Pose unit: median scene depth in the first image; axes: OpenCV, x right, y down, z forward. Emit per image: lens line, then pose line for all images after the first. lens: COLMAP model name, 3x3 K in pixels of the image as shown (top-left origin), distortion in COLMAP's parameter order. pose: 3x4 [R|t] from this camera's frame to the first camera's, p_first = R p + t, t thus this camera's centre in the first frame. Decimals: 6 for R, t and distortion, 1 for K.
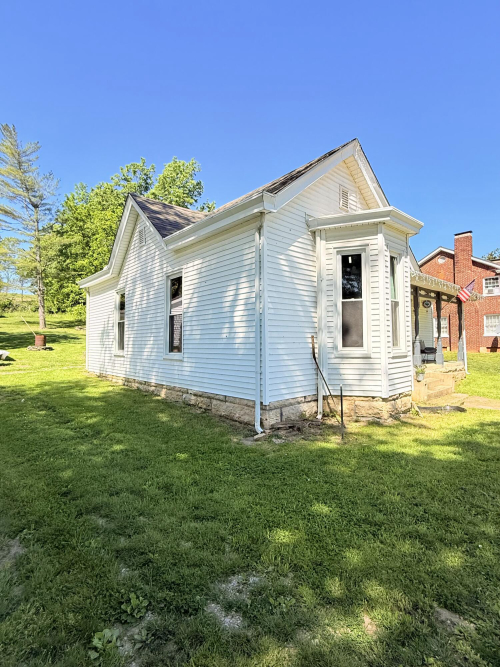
lens RADIAL K [[336.6, 0, 248.0], [0, 336.6, 332.6], [0, 0, 1]] dist [-0.000723, 0.000000]
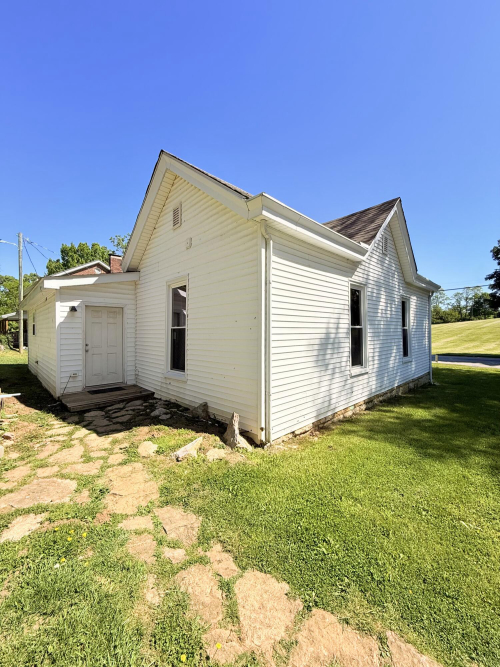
lens RADIAL K [[264.0, 0, 248.6], [0, 264.0, 333.0], [0, 0, 1]] dist [0.003514, 0.000260]
pose [[-0.046154, 0.002794, 0.998930, -0.238512], [-0.022342, 0.999743, -0.003829, -0.003402], [-0.998684, -0.022494, -0.046080, 0.320075]]
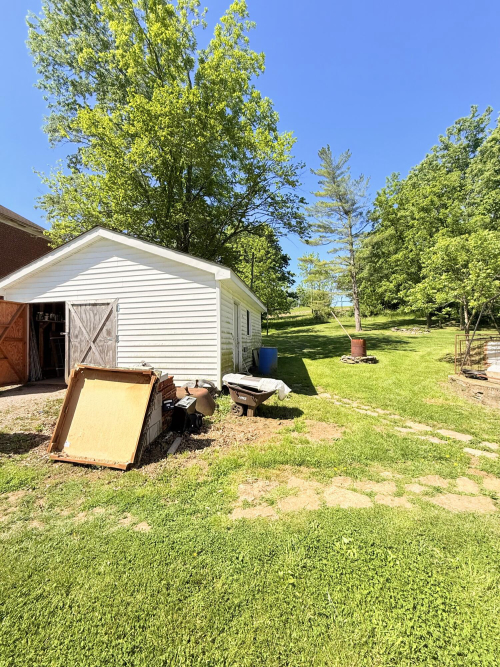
lens RADIAL K [[264.0, 0, 247.0], [0, 264.0, 334.1], [0, 0, 1]] dist [0.003514, 0.000260]
pose [[0.586663, -0.028290, -0.809337, -0.165441], [0.027012, 0.999517, -0.015358, -0.000164], [0.809381, -0.012852, 0.587144, 0.264577]]
